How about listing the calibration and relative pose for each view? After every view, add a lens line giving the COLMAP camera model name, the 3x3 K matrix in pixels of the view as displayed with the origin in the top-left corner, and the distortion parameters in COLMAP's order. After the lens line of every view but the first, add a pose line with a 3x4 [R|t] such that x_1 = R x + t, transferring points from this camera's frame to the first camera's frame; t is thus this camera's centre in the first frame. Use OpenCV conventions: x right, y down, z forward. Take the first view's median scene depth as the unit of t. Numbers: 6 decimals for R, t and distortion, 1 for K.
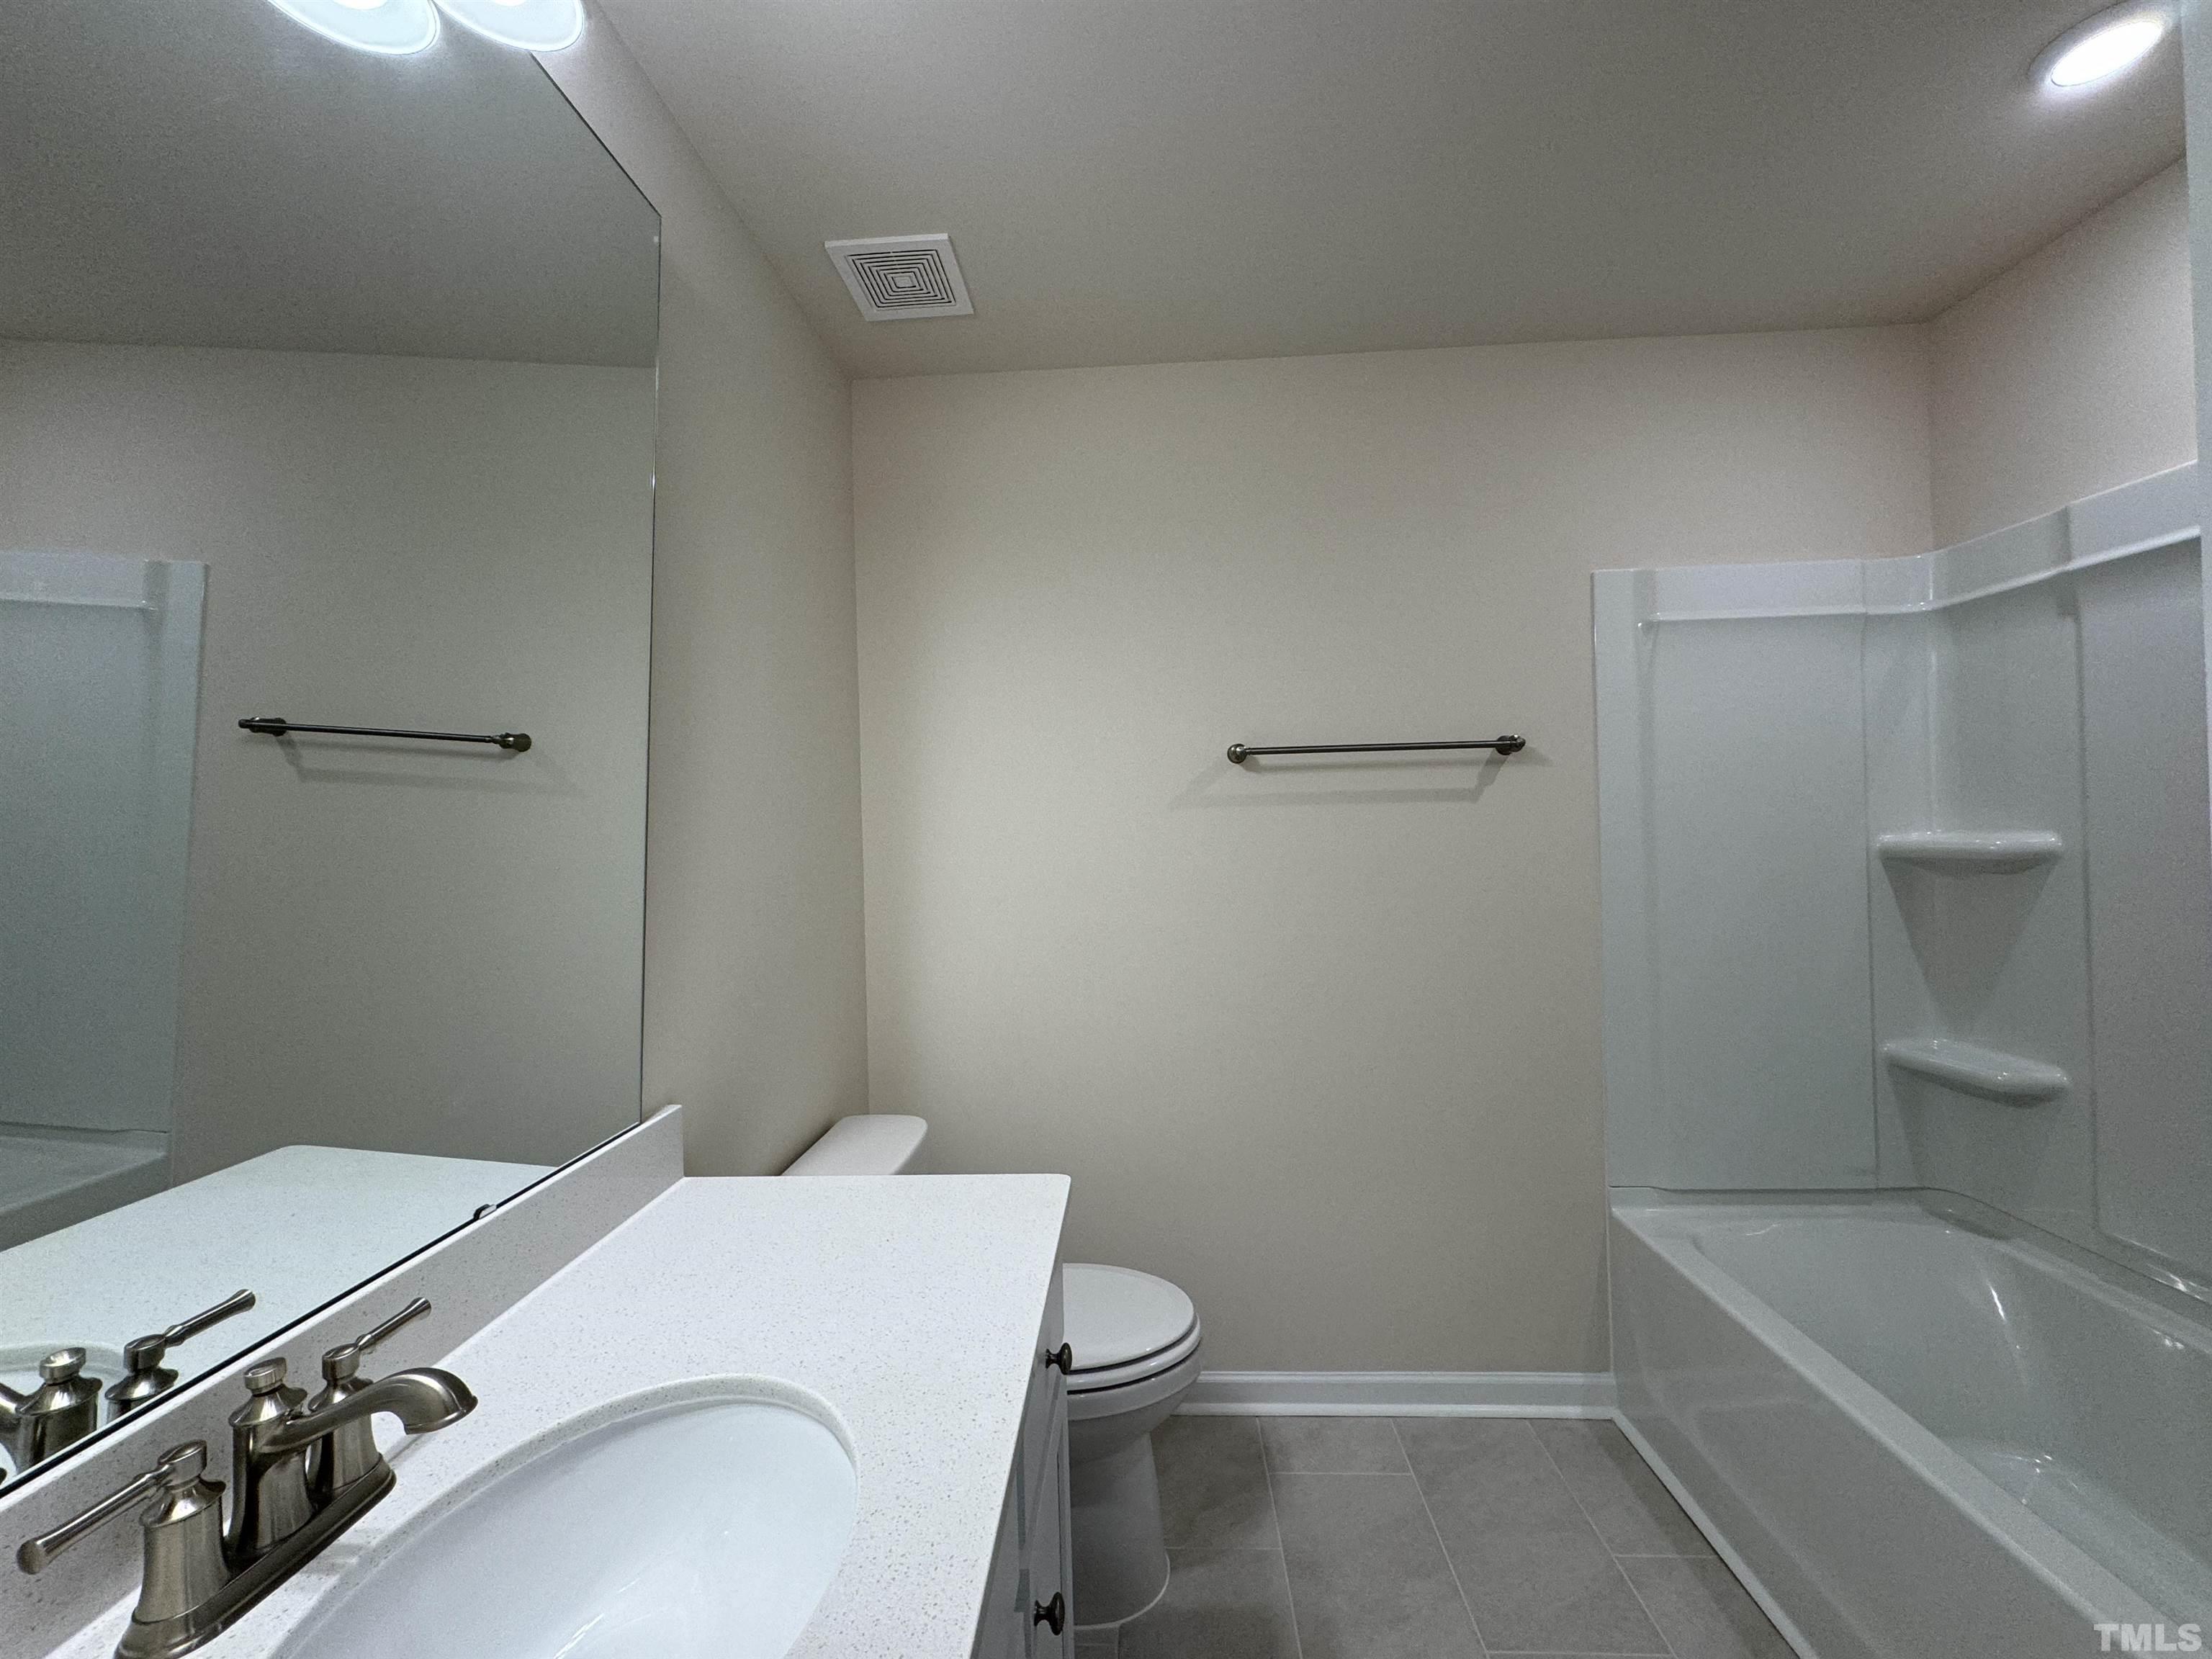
lens RADIAL K [[880.1, 0, 1093.5], [0, 880.1, 817.2], [0, 0, 1]] dist [-0.001605, 0.000446]
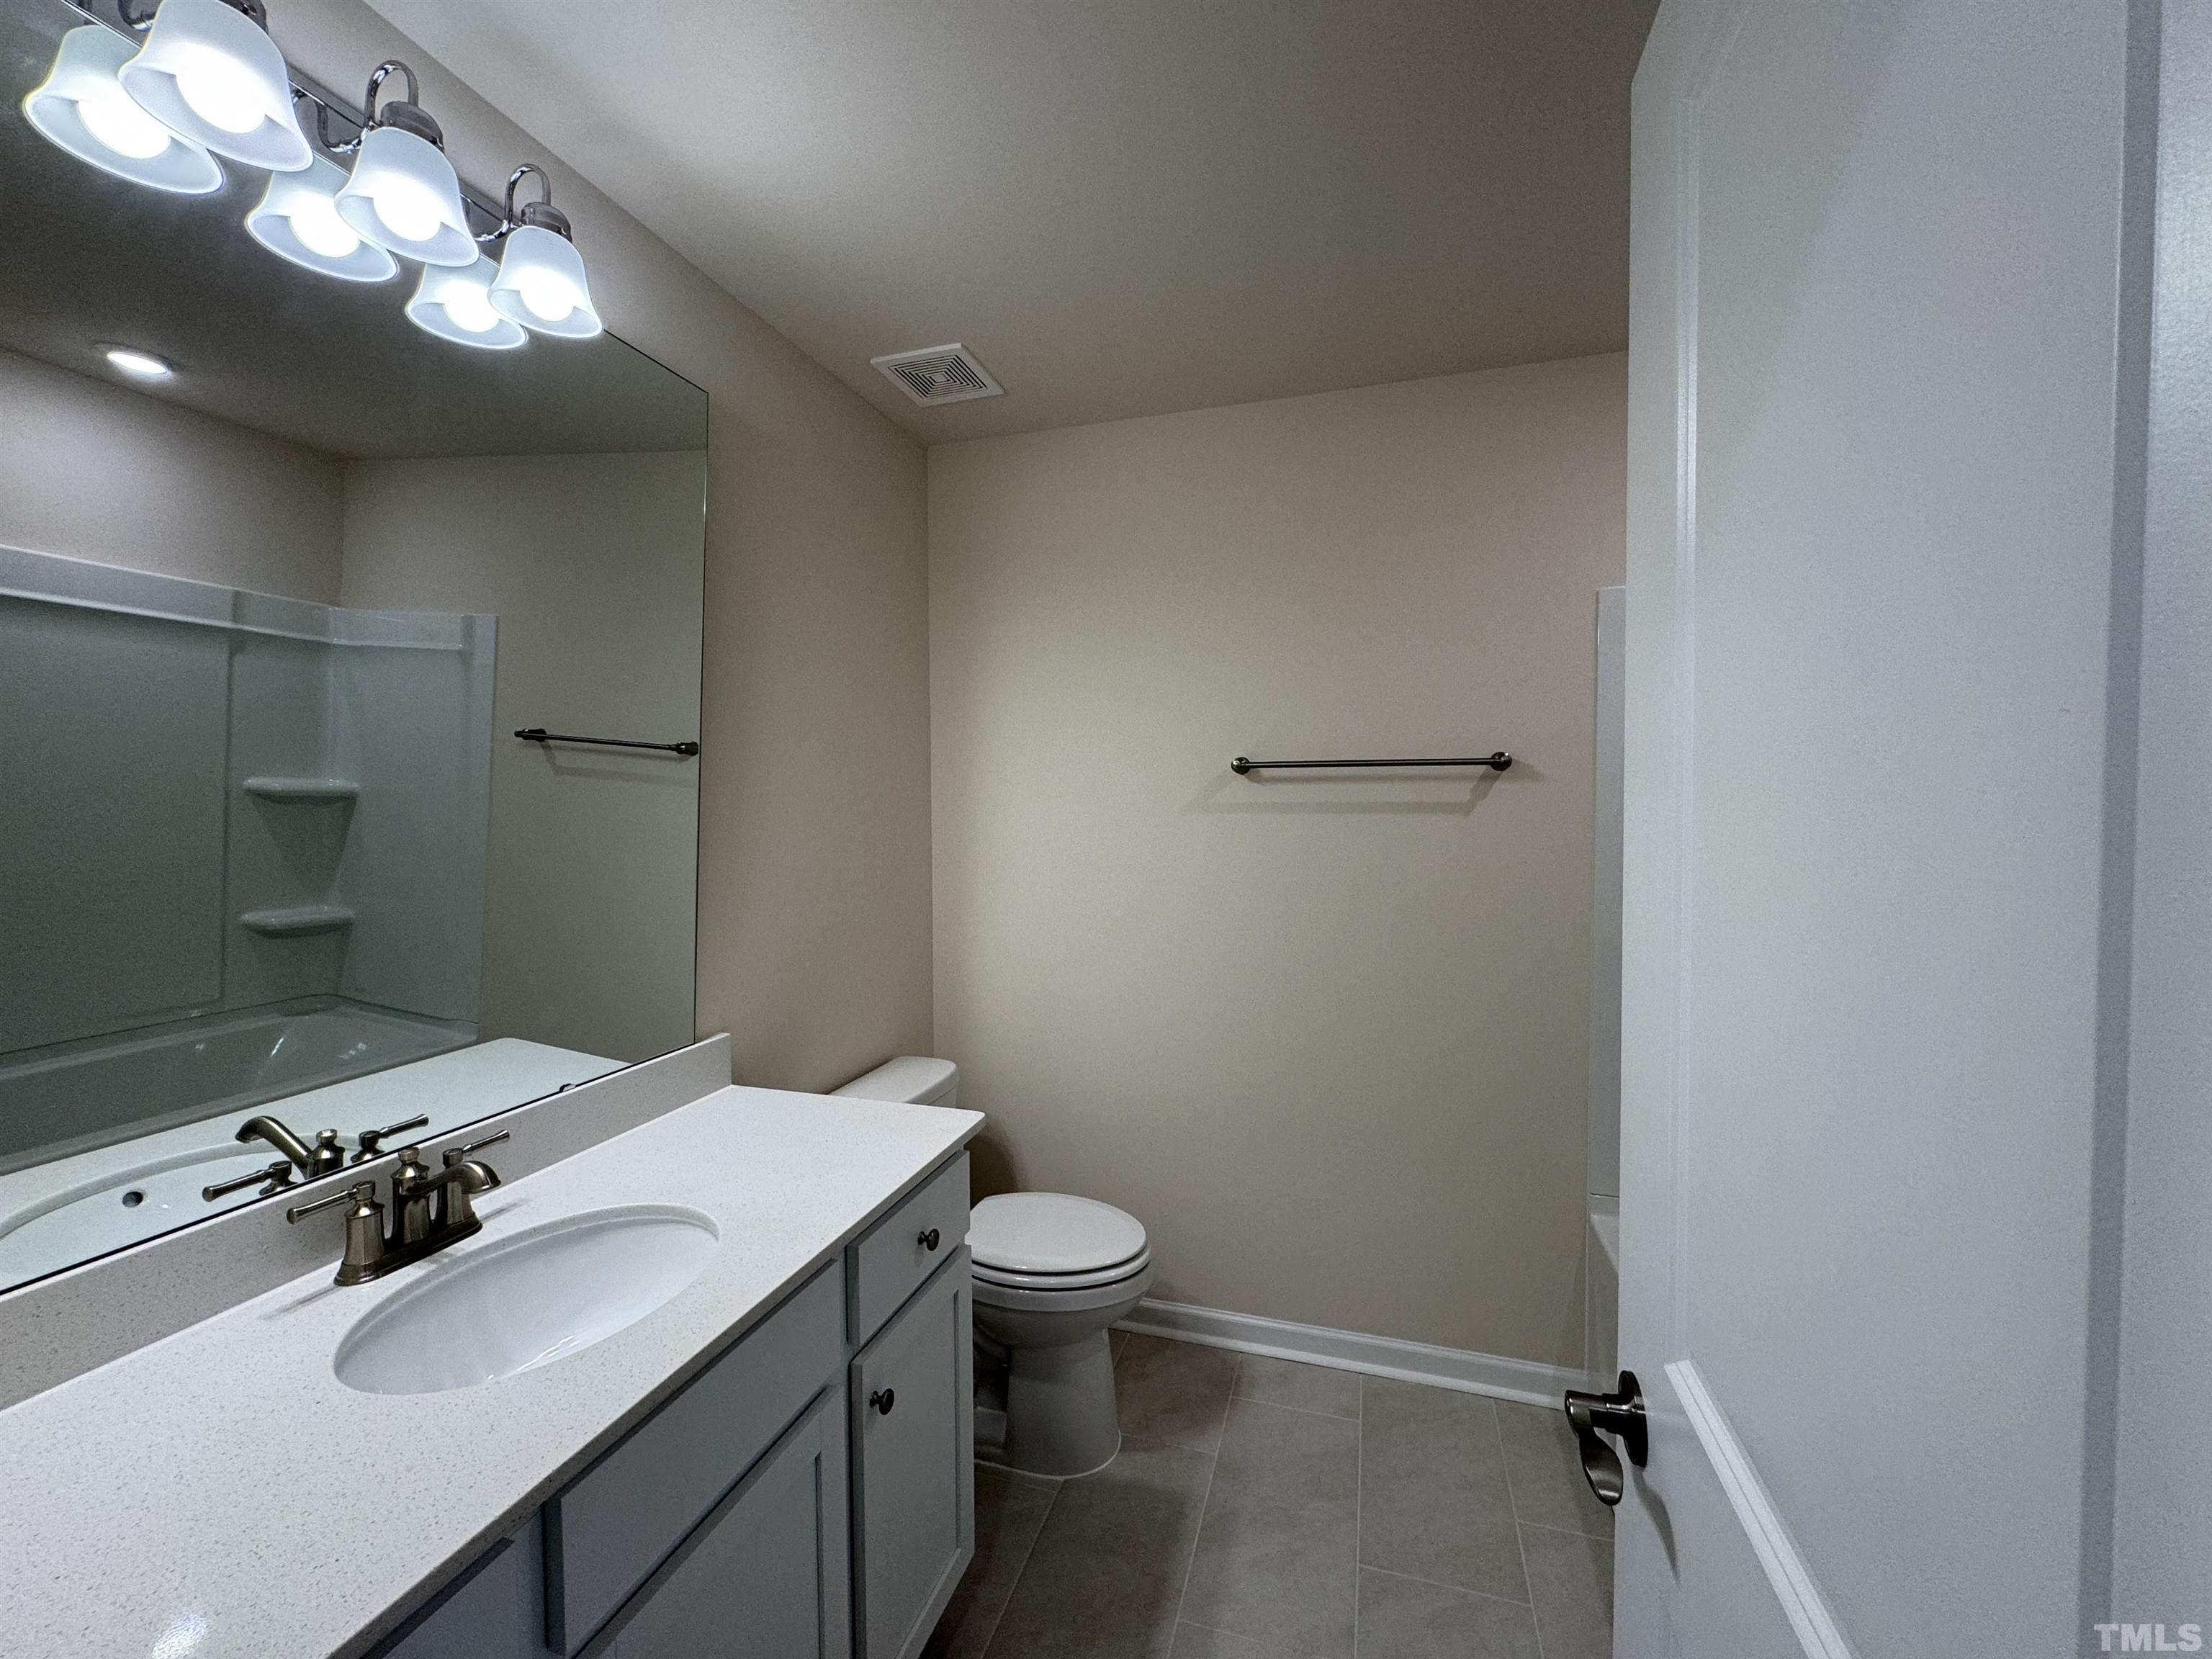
lens RADIAL K [[880.1, 0, 1094.9], [0, 880.1, 815.3], [0, 0, 1]] dist [-0.001605, 0.000446]
pose [[0.968886, 0.026339, -0.246101, 0.331125], [-0.017139, 0.999074, 0.039453, -0.064438], [0.246912, -0.034008, 0.968441, -0.151286]]
